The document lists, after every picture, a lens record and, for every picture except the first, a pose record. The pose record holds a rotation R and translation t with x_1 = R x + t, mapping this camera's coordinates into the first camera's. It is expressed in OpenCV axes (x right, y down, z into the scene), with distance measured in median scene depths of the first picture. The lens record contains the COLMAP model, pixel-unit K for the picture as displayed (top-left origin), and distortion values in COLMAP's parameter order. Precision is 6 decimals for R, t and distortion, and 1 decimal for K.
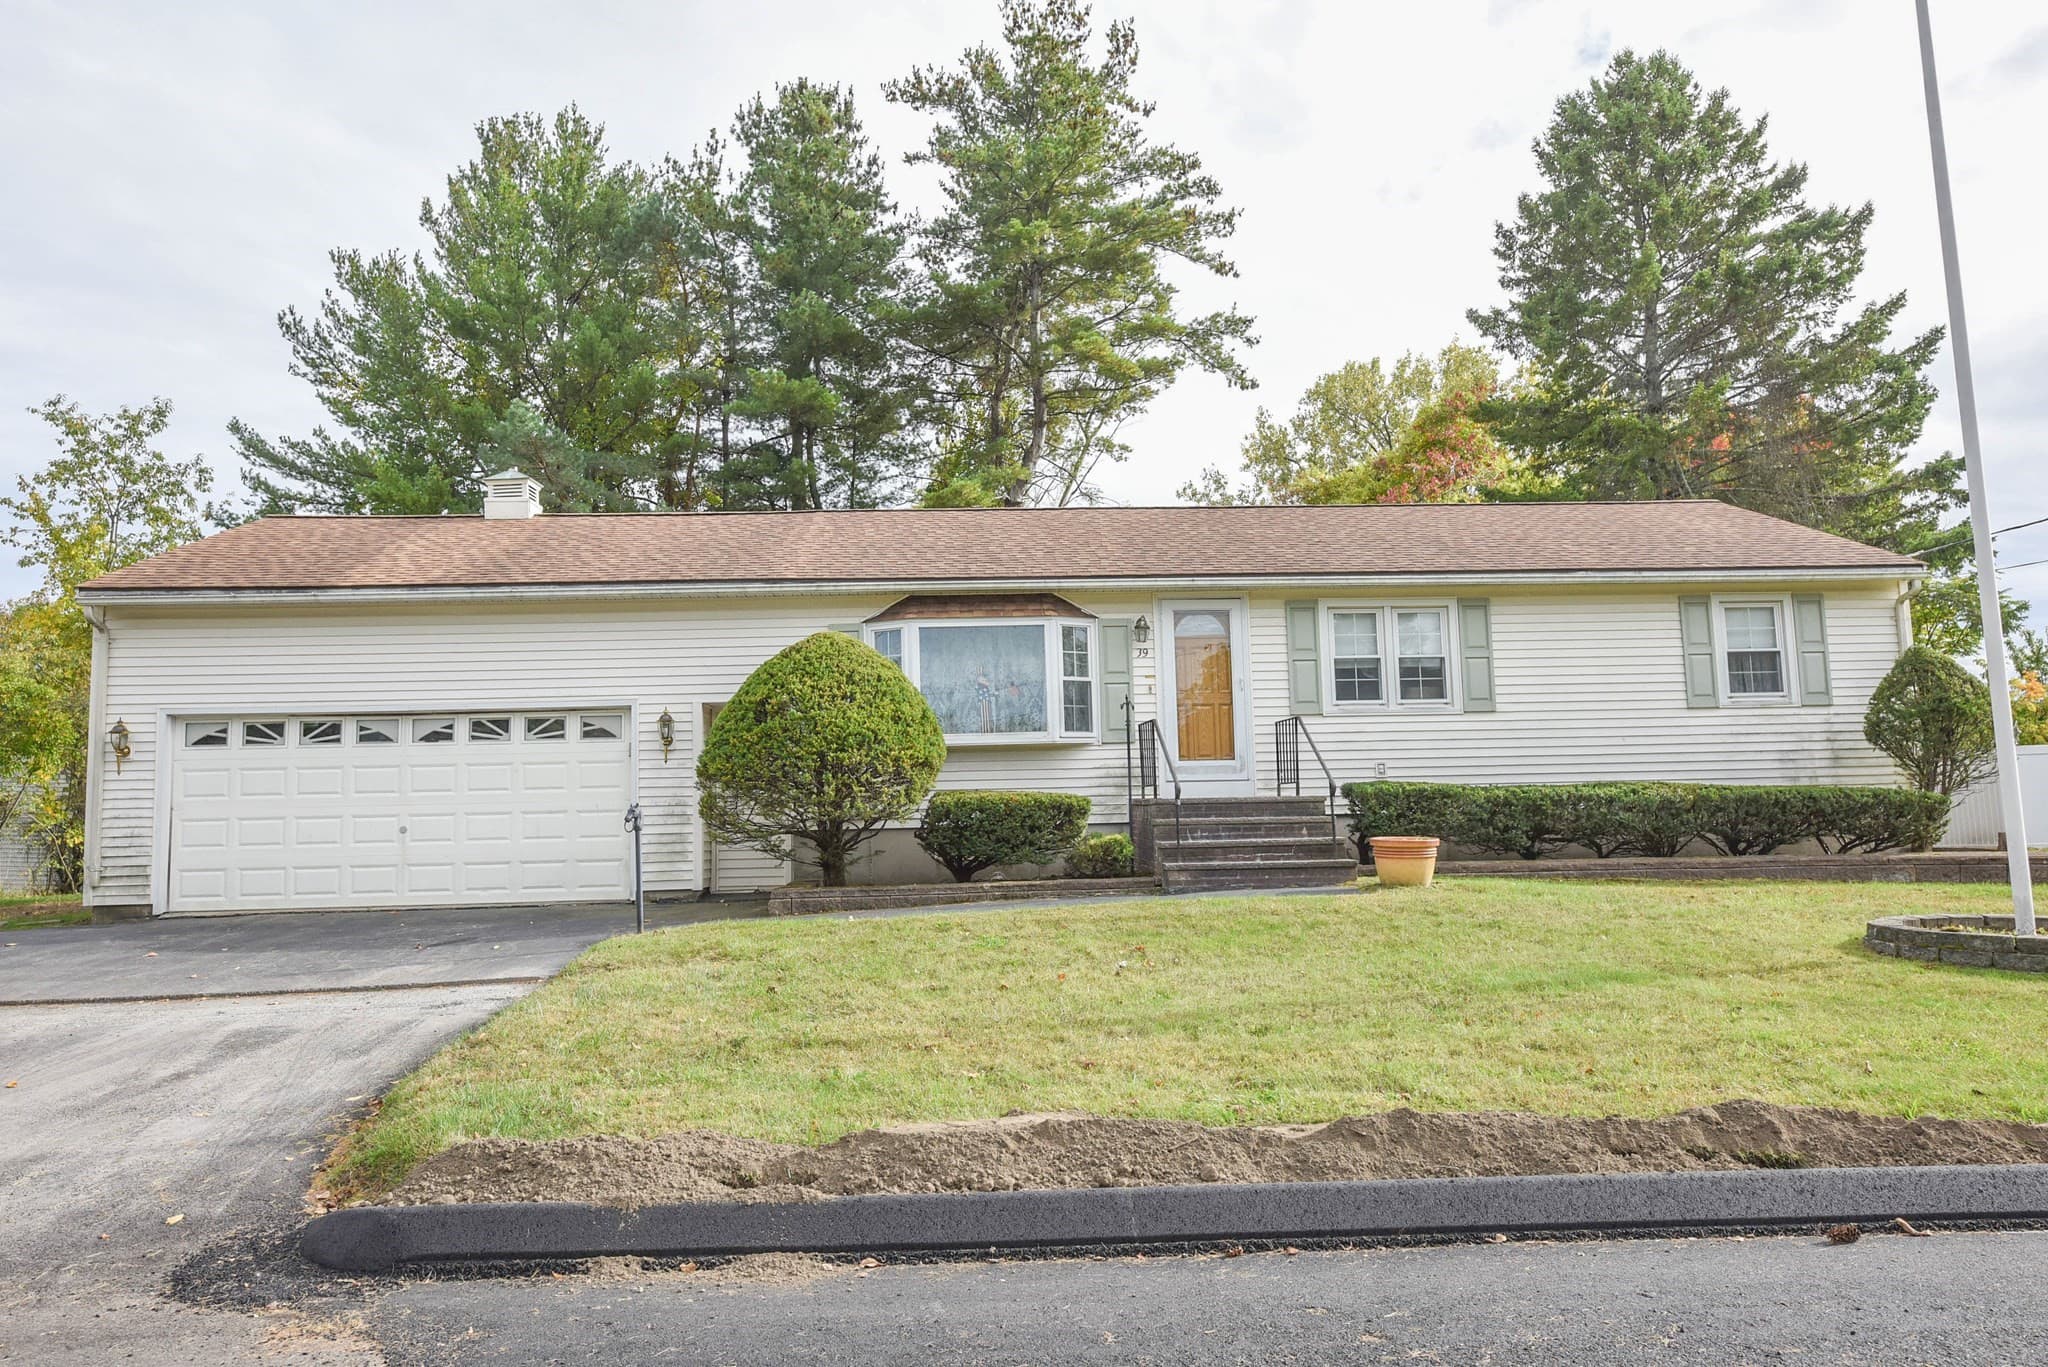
lens RADIAL K [[1352.3, 0, 1024.0], [0, 1352.3, 683.5], [0, 0, 1]] dist [0.001226, 0.001320]
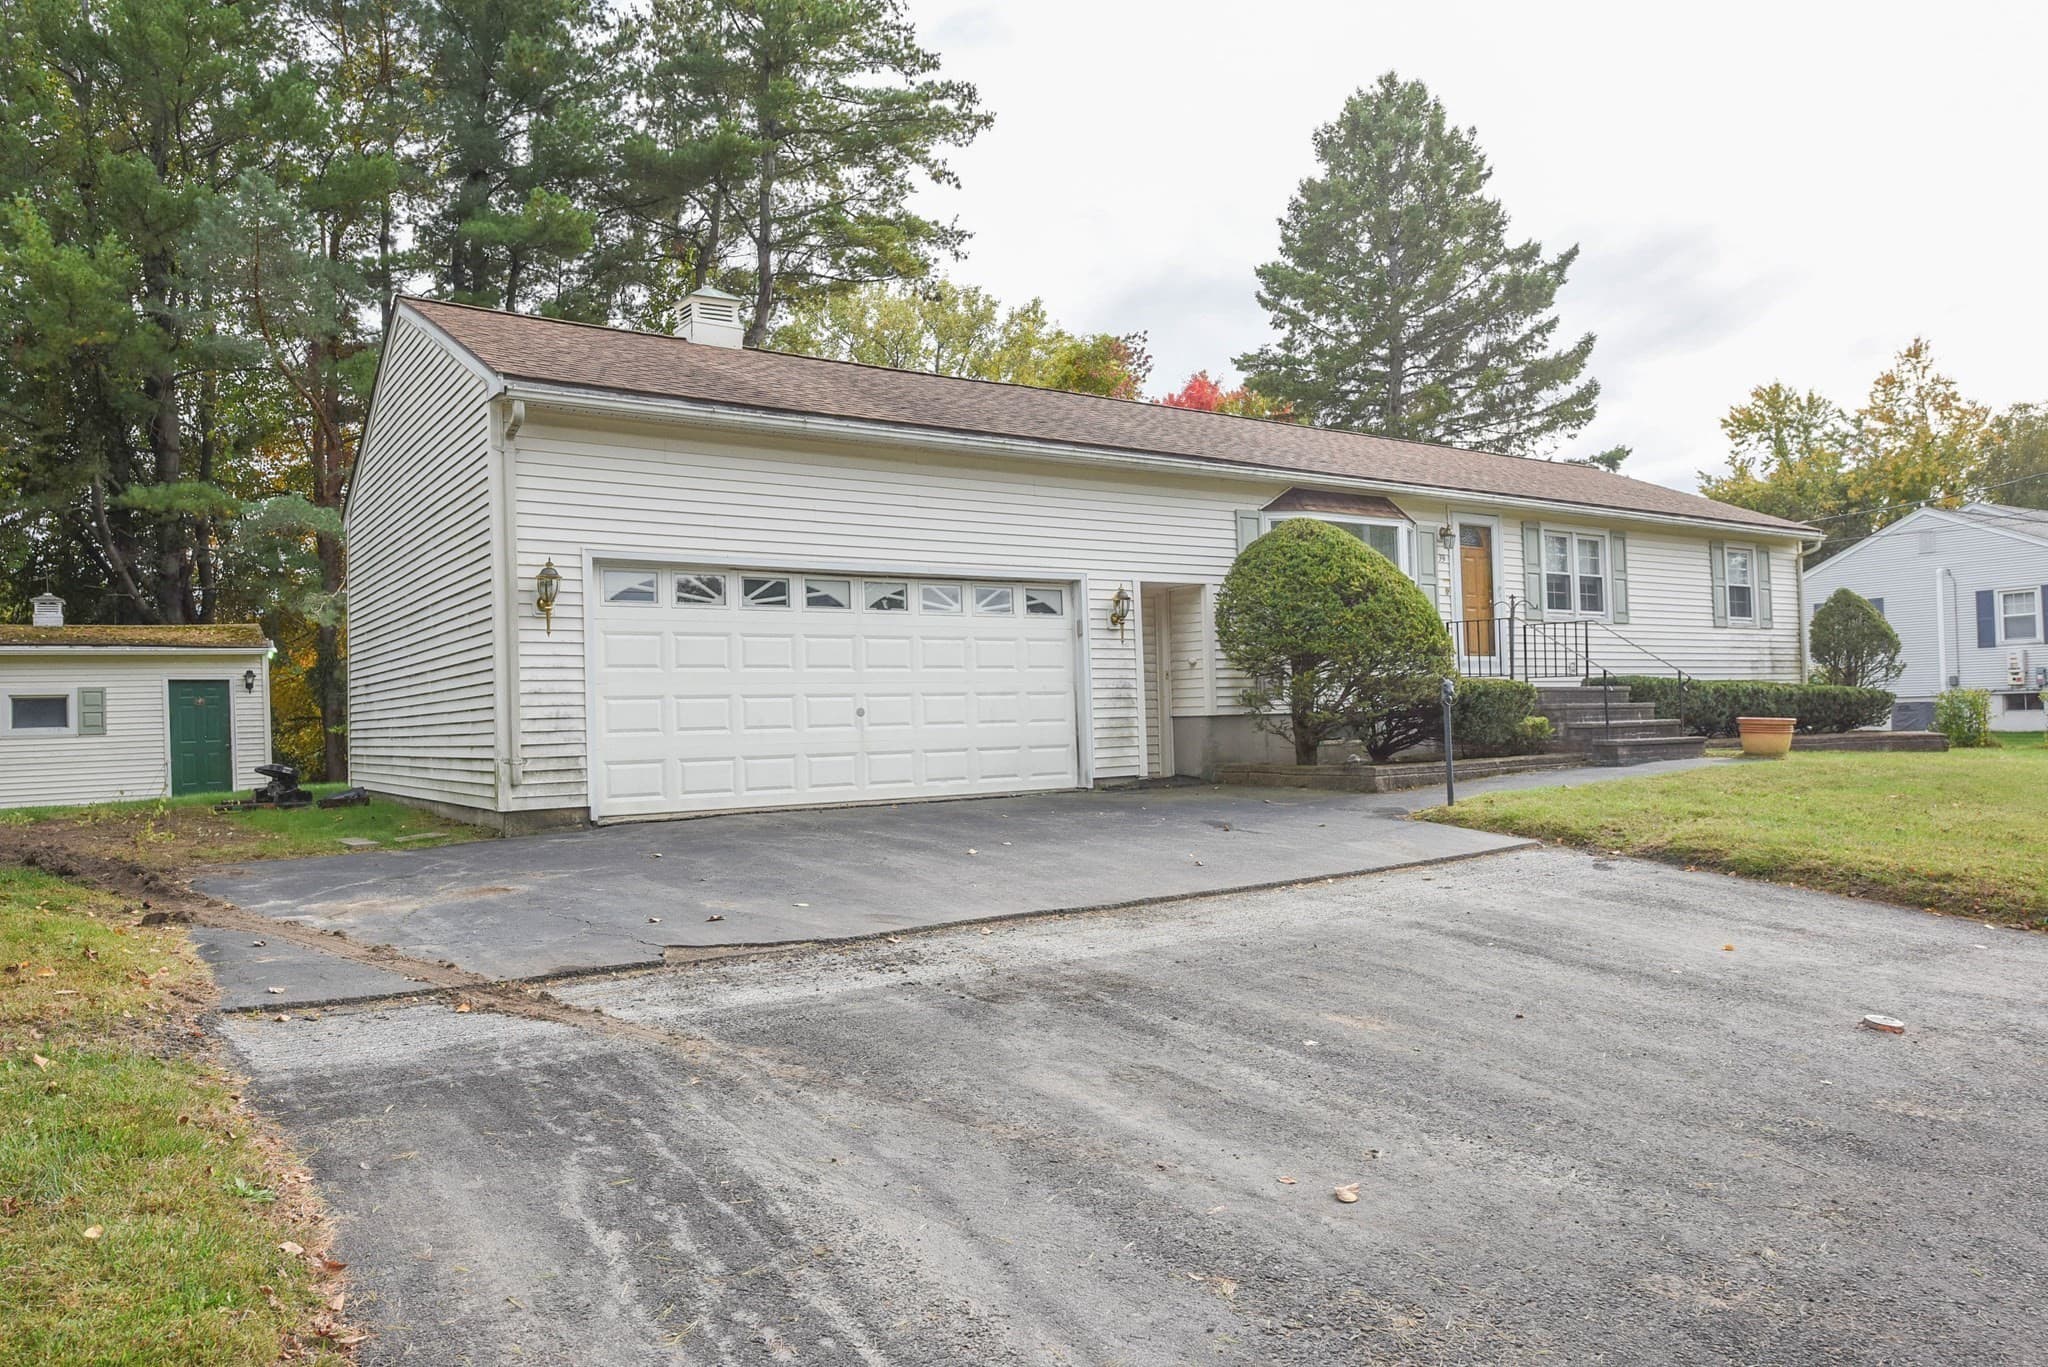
lens RADIAL K [[1352.3, 0, 1024.0], [0, 1352.3, 683.5], [0, 0, 1]] dist [0.001226, 0.001320]
pose [[0.856918, 0.016391, 0.515192, -0.803989], [-0.047677, 0.997730, 0.047559, 0.045087], [-0.513243, -0.065317, 0.855754, 0.224278]]
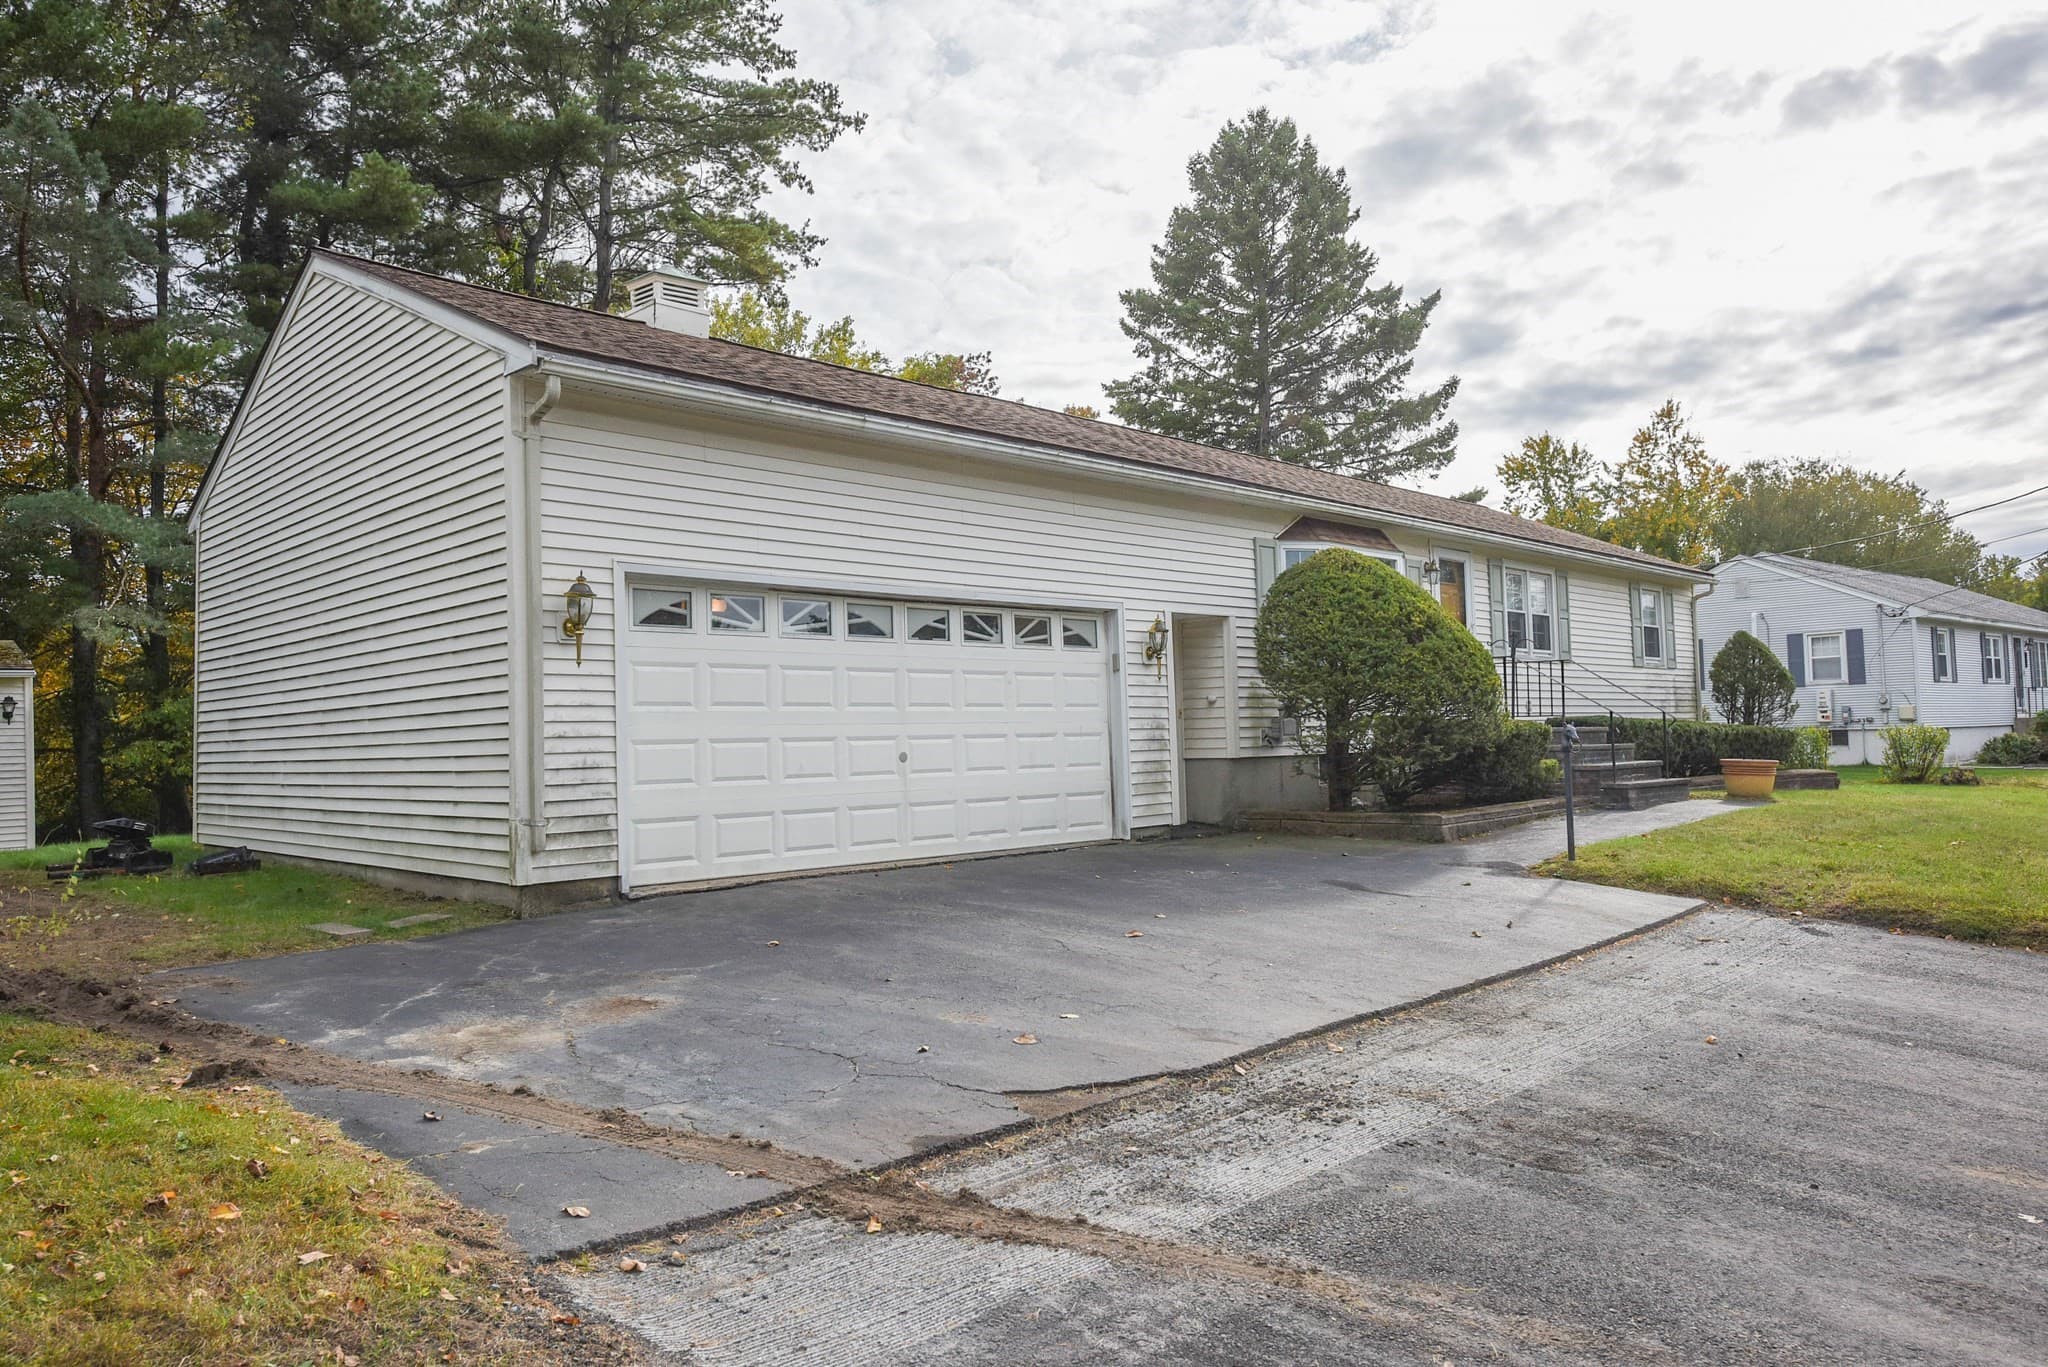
lens RADIAL K [[1354.9, 0, 1027.3], [0, 1354.9, 679.1], [0, 0, 1]] dist [-0.000018, 0.001940]
pose [[0.751516, 0.036773, 0.658689, -0.890226], [-0.061785, 0.997980, 0.014778, 0.050707], [-0.656815, -0.051803, 0.752270, 0.403674]]
